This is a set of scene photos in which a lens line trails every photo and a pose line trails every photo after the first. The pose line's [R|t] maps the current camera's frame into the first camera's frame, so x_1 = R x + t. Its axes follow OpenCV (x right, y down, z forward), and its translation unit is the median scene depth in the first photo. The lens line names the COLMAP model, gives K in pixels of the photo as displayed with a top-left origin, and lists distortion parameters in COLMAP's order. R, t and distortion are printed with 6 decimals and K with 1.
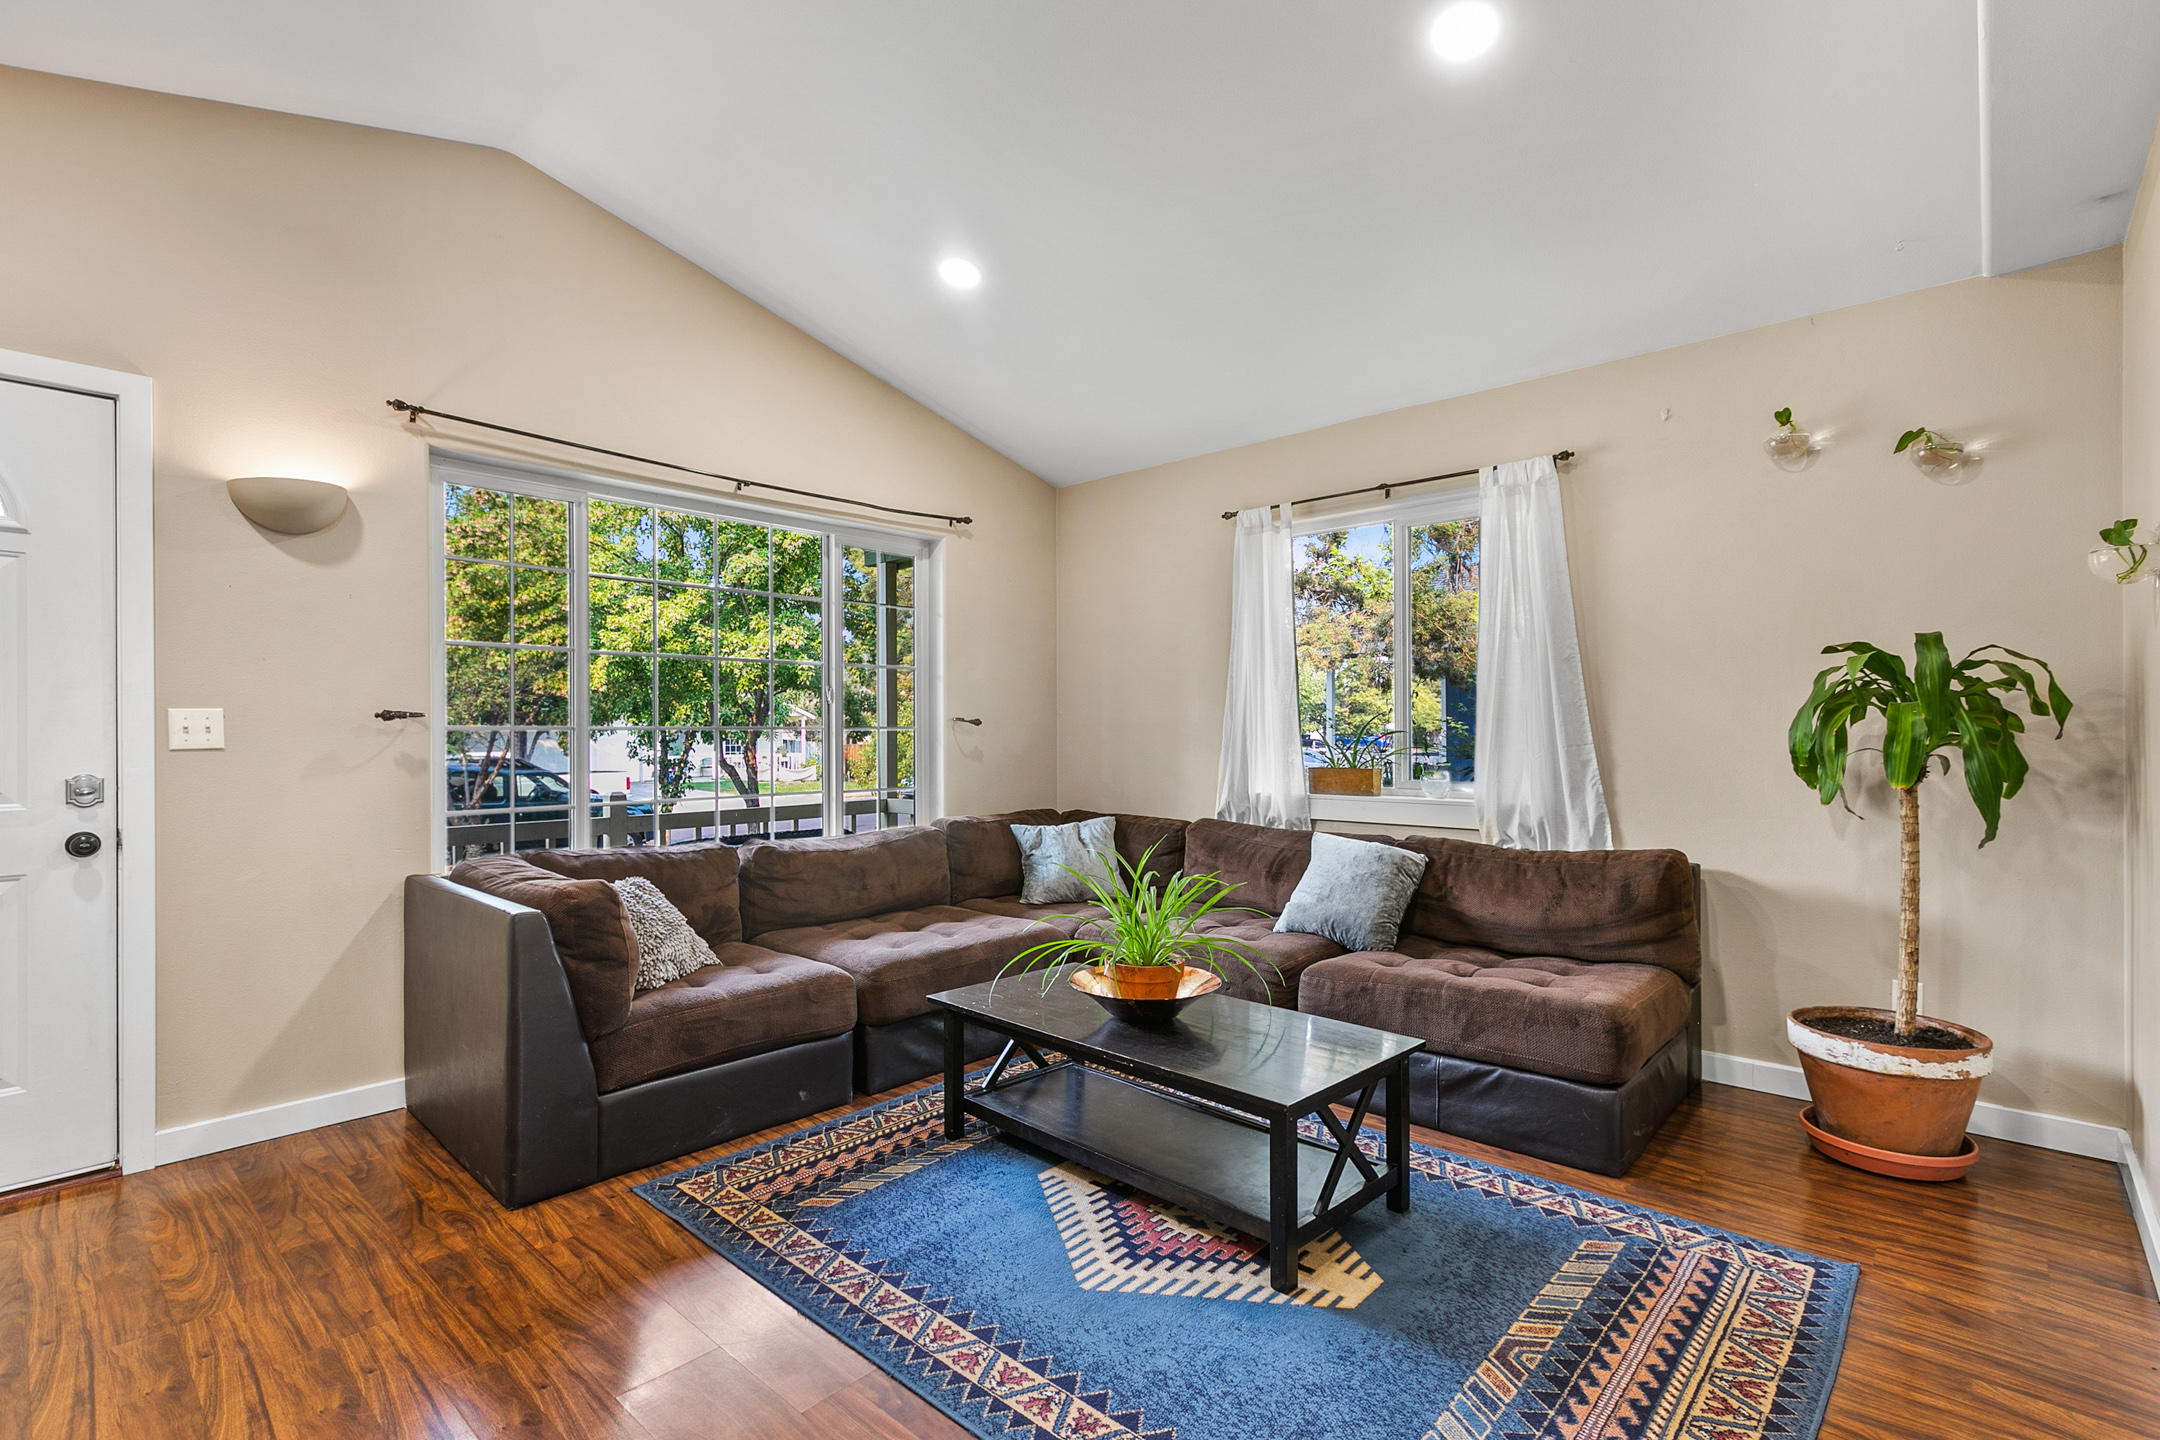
lens RADIAL K [[956.6, 0, 1053.1], [0, 956.6, 727.3], [0, 0, 1]] dist [0.001881, 0.000706]
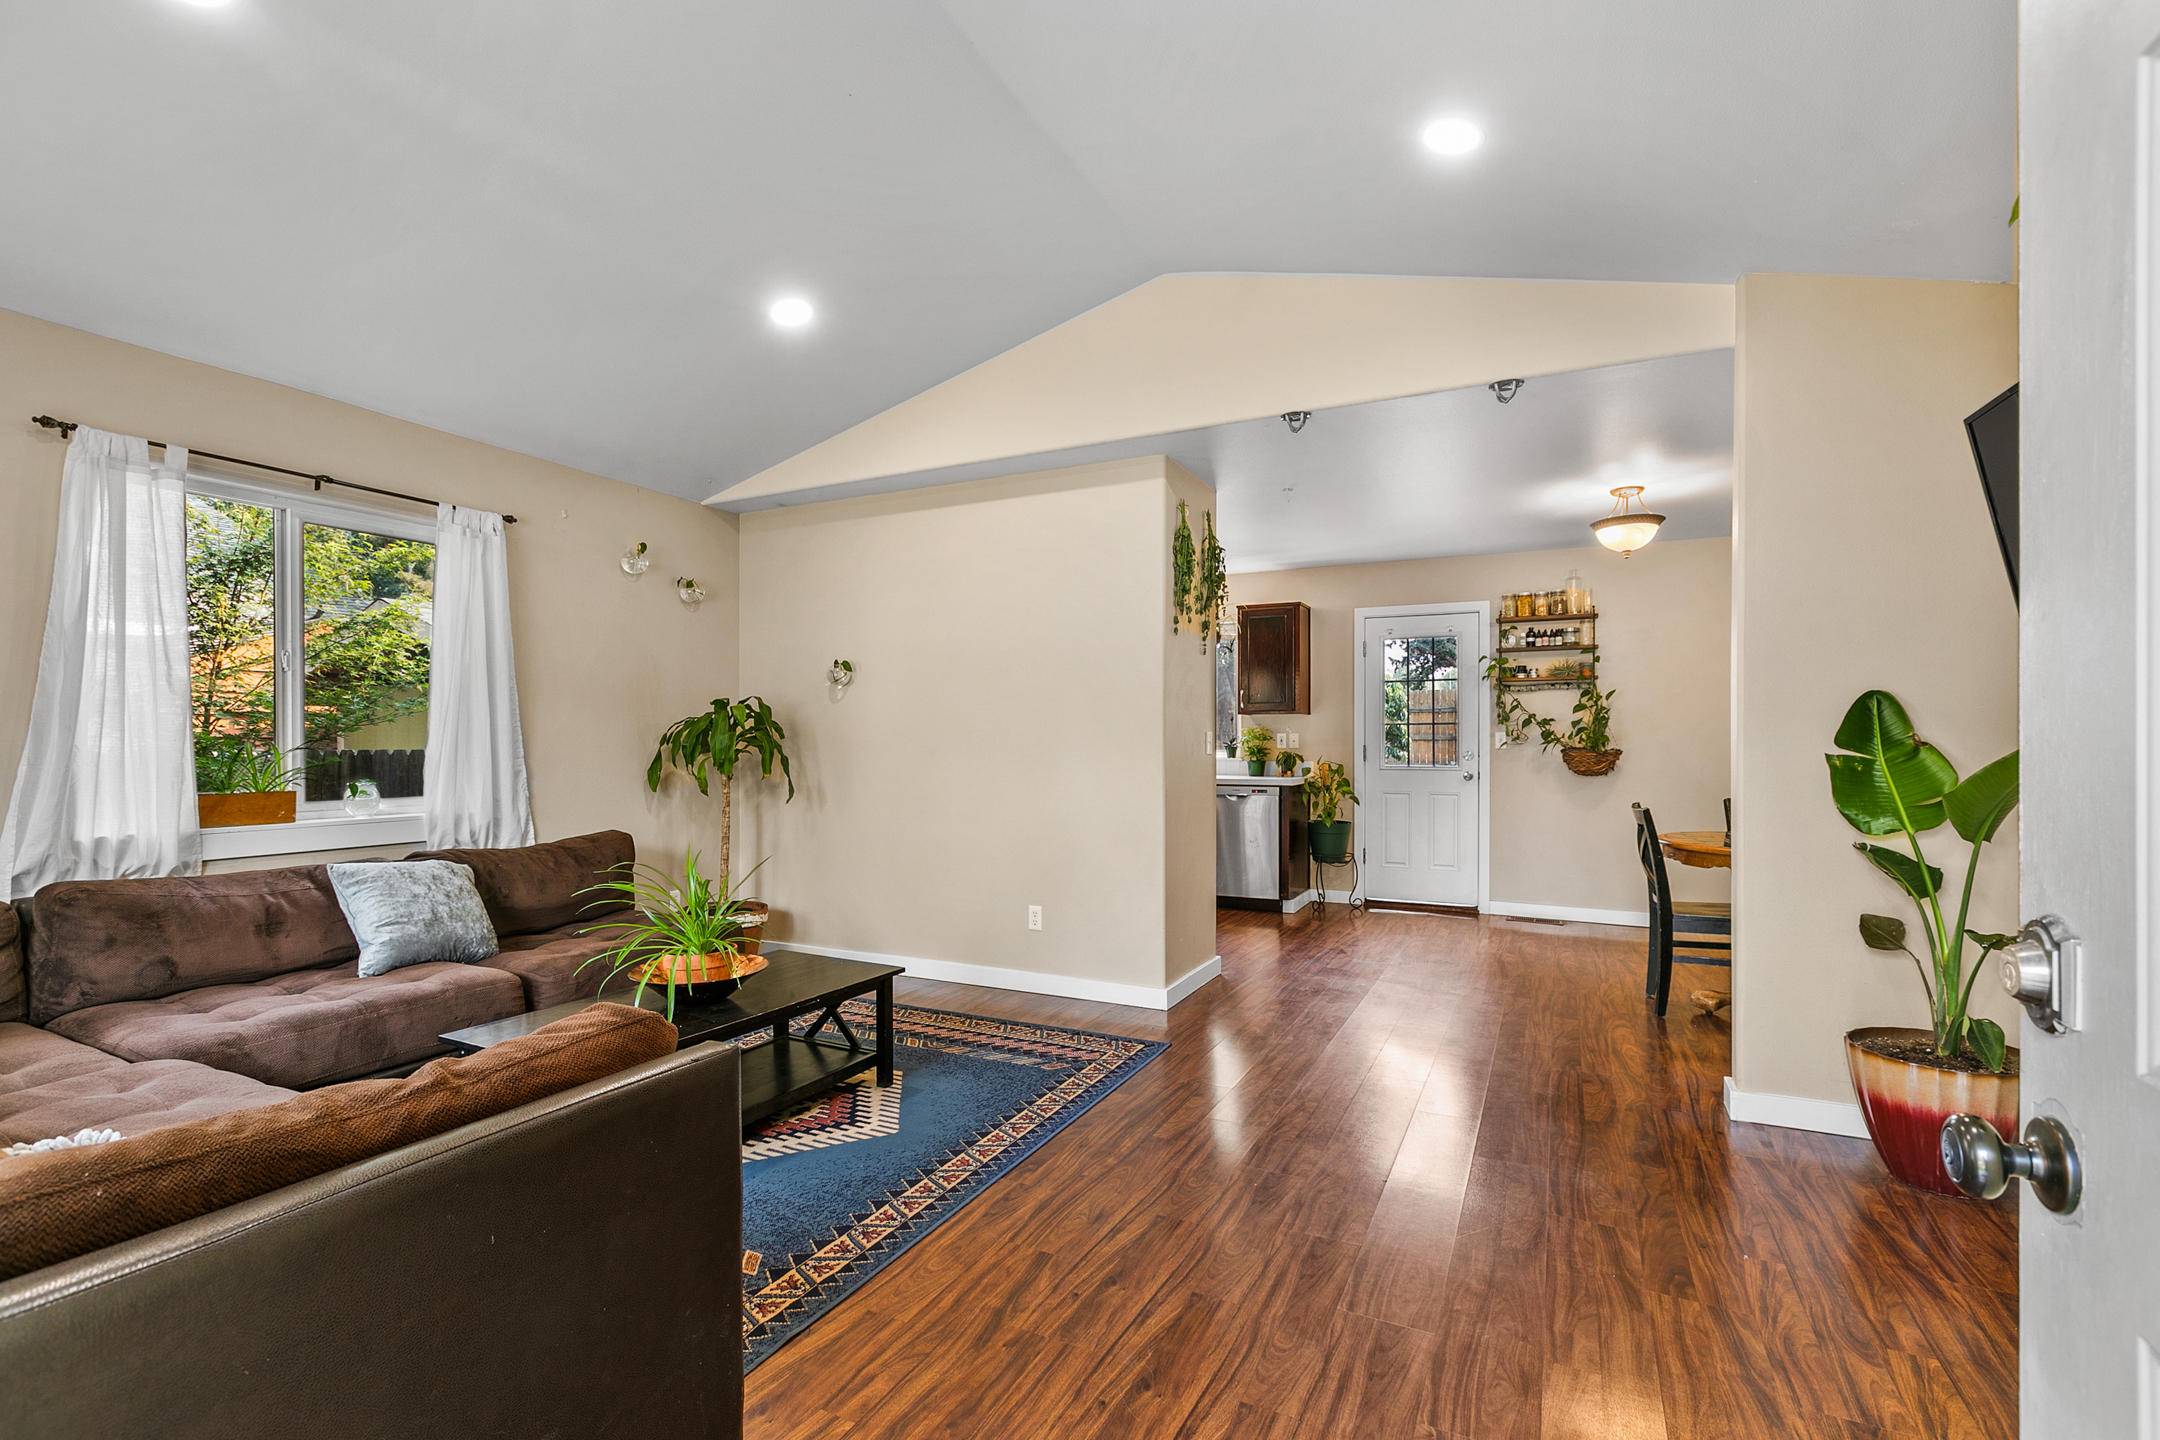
lens RADIAL K [[956.6, 0, 1060.3], [0, 956.6, 742.3], [0, 0, 1]] dist [0.001881, 0.000706]
pose [[-0.240956, 0.003304, 0.970530, -1.330701], [0.002517, 0.999993, -0.002780, 0.003936], [-0.970533, 0.001773, -0.240963, 1.032362]]
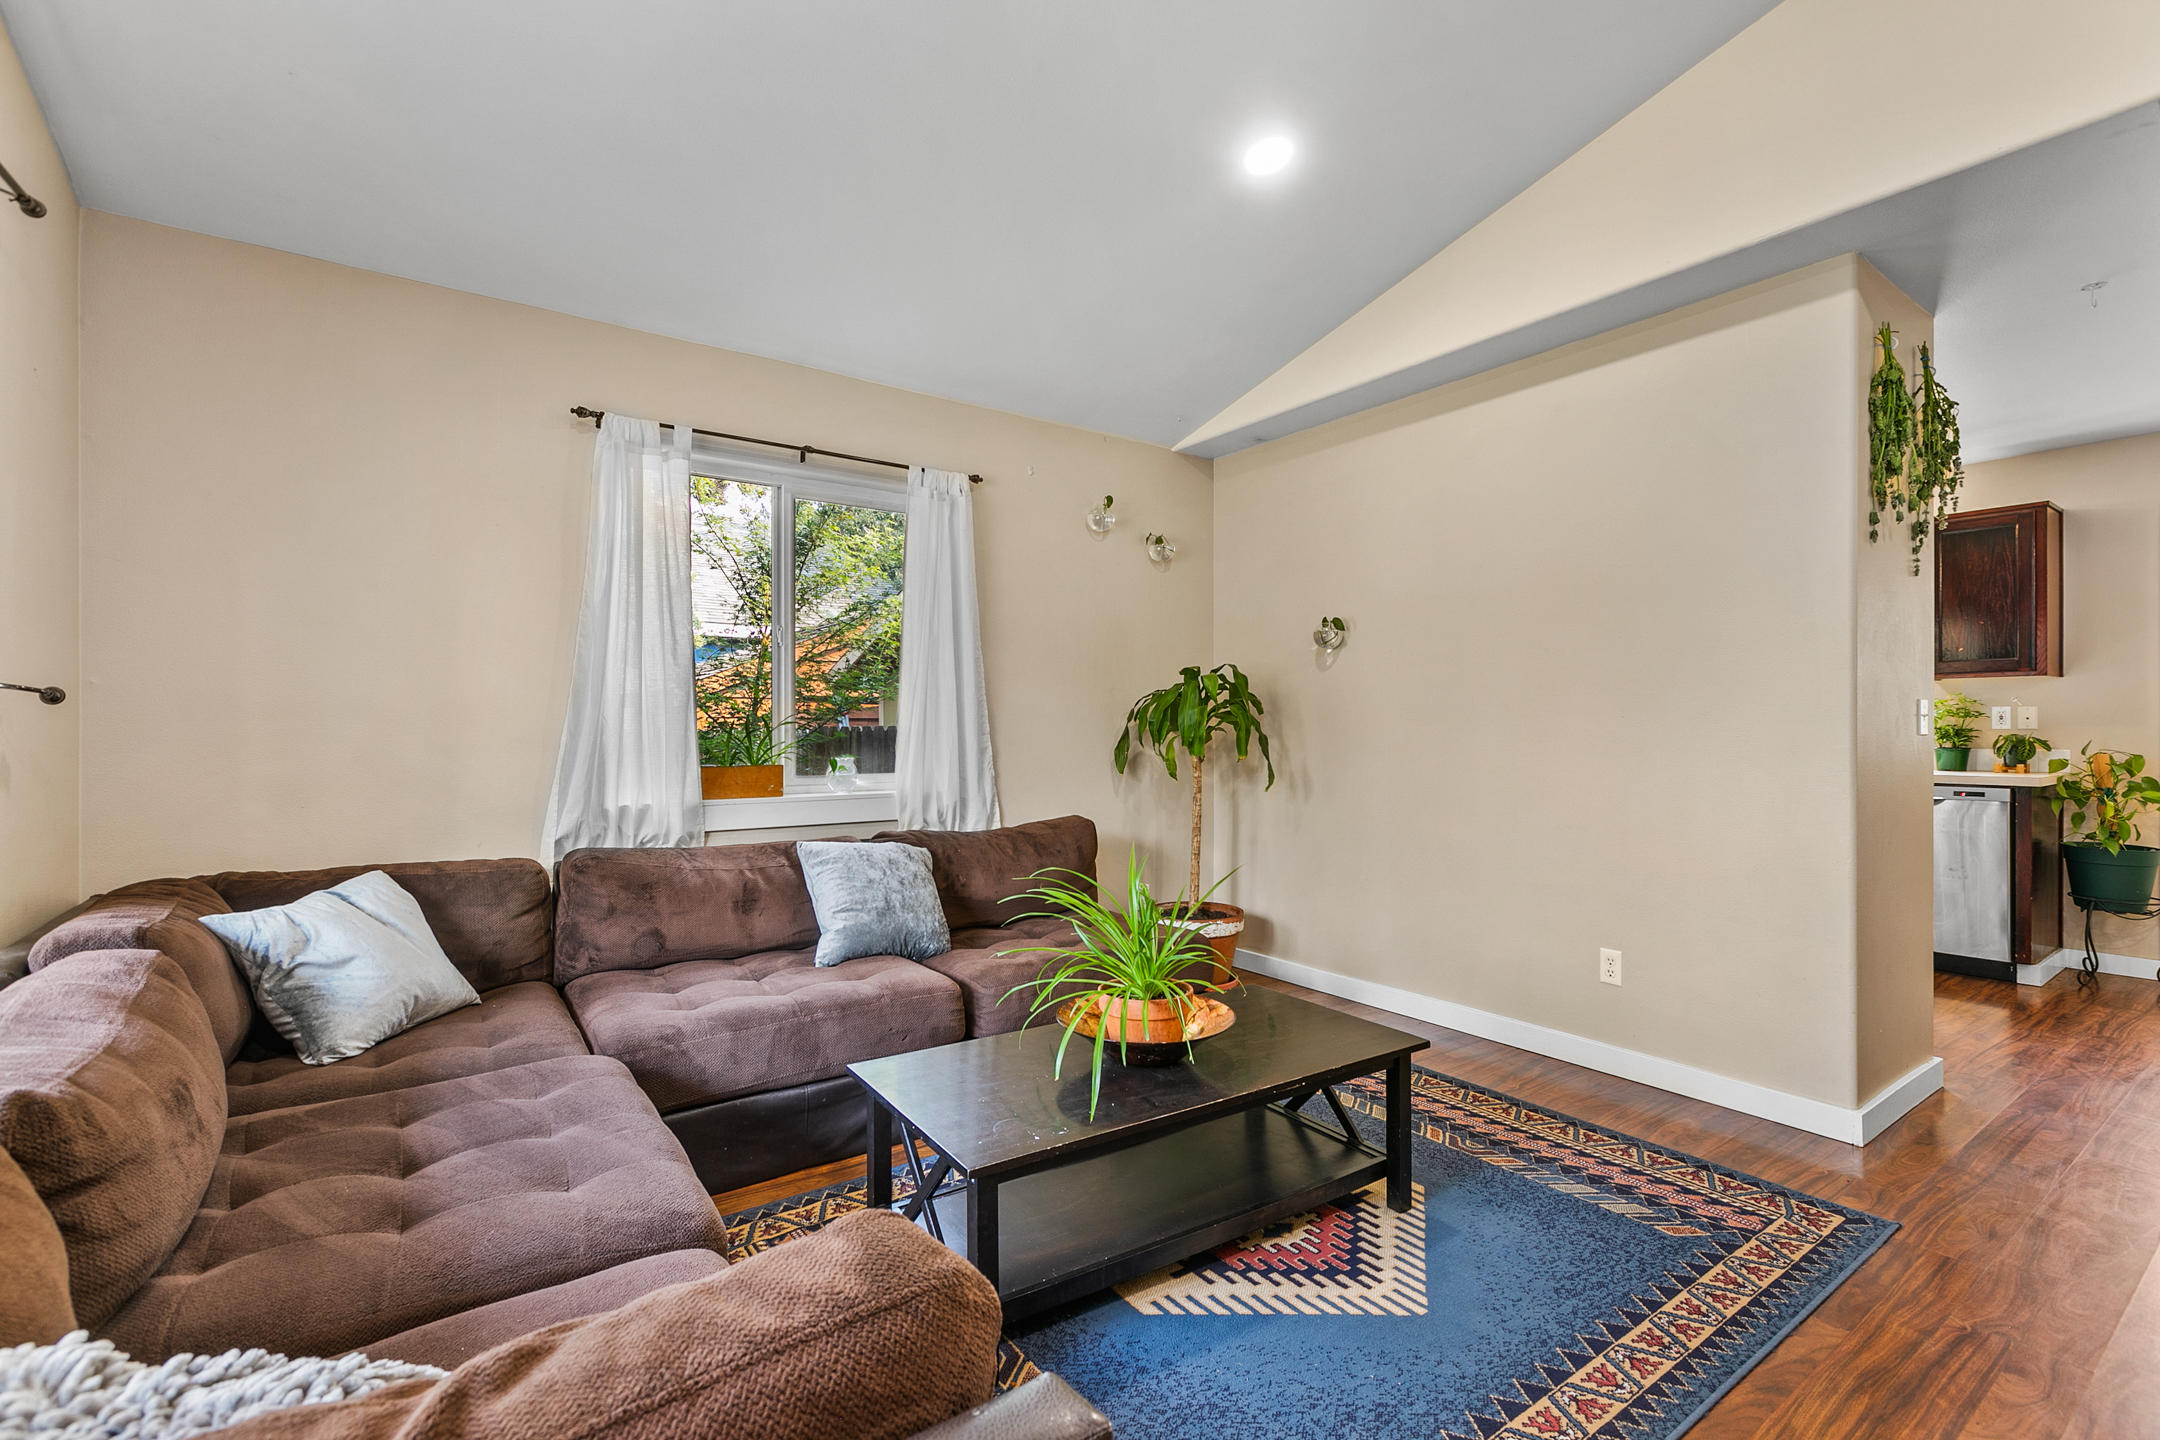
lens RADIAL K [[956.6, 0, 1093.1], [0, 956.6, 722.6], [0, 0, 1]] dist [0.001881, 0.000706]
pose [[0.217992, 0.007242, 0.975924, -0.884916], [-0.000296, 0.999973, -0.007354, 0.019404], [-0.975950, 0.001314, 0.217989, 1.035602]]
